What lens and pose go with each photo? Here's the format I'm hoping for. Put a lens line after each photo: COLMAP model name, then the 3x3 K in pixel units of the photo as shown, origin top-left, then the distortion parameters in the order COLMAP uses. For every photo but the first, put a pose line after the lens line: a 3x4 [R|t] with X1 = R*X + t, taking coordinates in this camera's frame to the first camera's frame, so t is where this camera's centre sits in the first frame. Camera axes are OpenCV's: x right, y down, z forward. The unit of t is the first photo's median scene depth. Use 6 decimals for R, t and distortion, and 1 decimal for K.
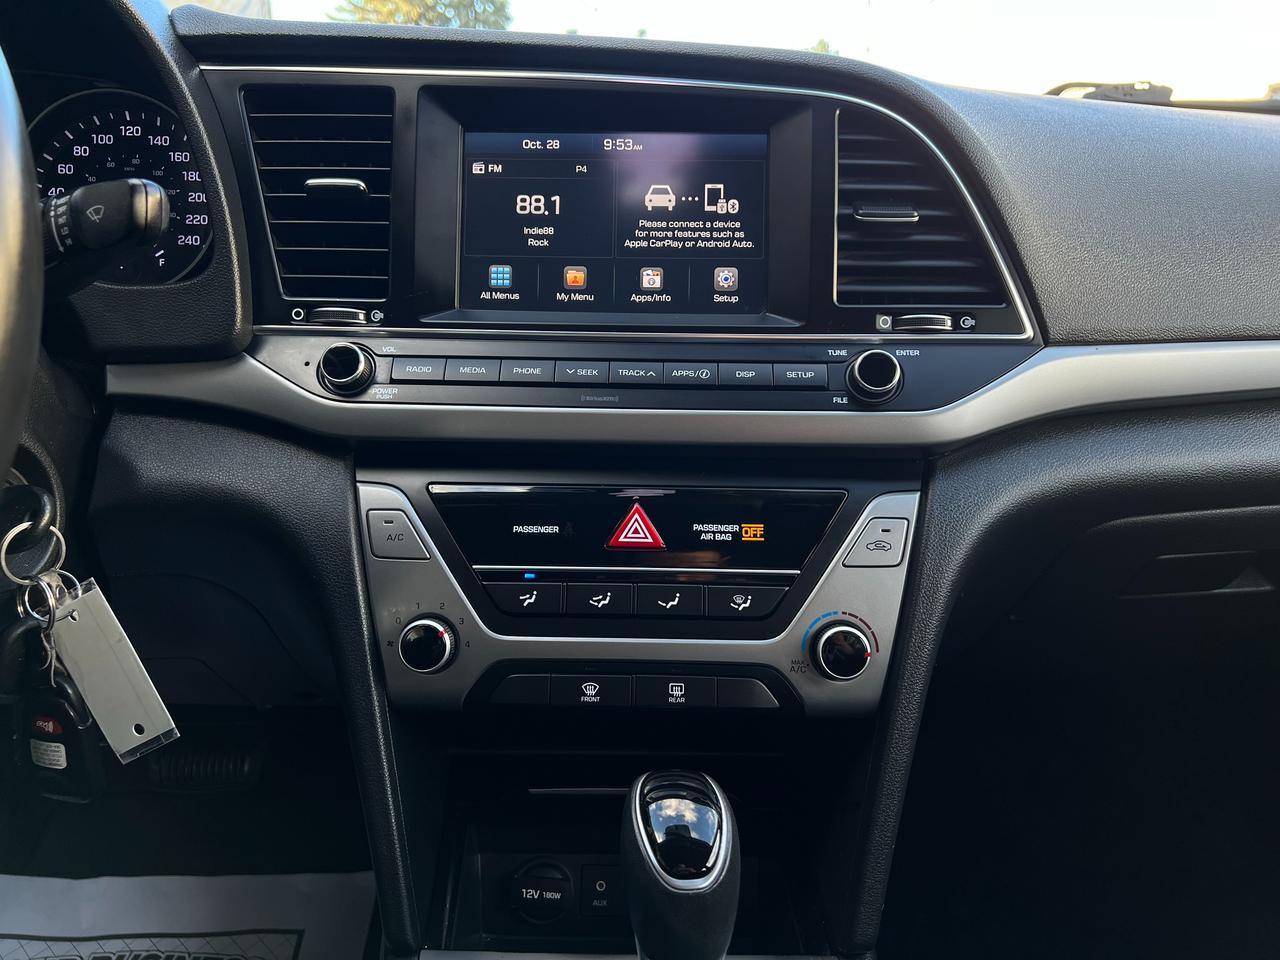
lens RADIAL K [[831.8, 0, 638.8], [0, 831.8, 417.1], [0, 0, 1]] dist [0.016480, -0.018712]
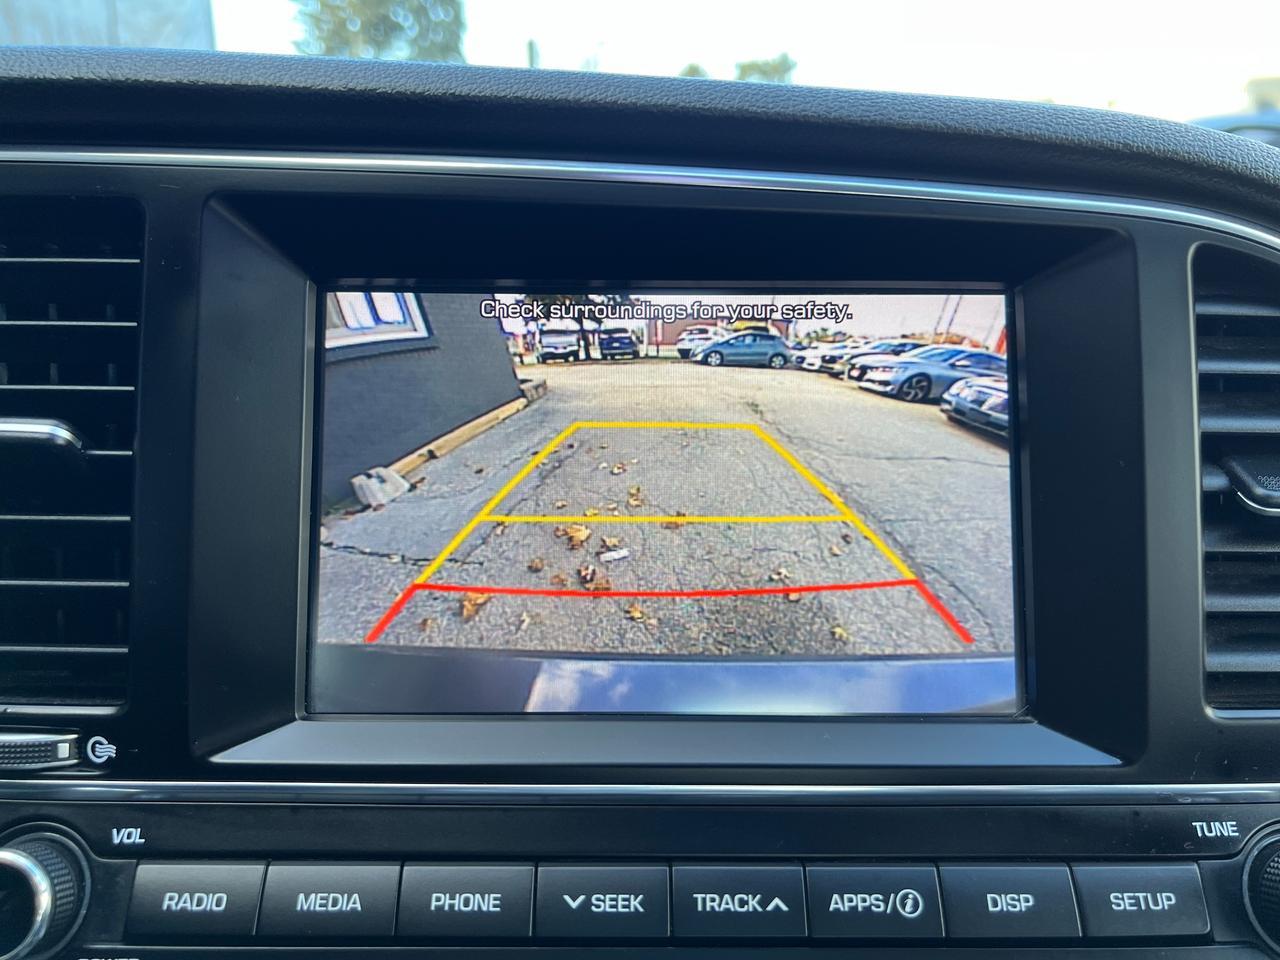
lens RADIAL K [[831.8, 0, 638.8], [0, 831.8, 417.1], [0, 0, 1]] dist [0.016480, -0.018712]
pose [[0.999742, -0.006709, 0.021702, -0.058091], [0.007333, 0.999558, -0.028794, -0.271872], [-0.021499, 0.028945, 0.999350, 0.581929]]
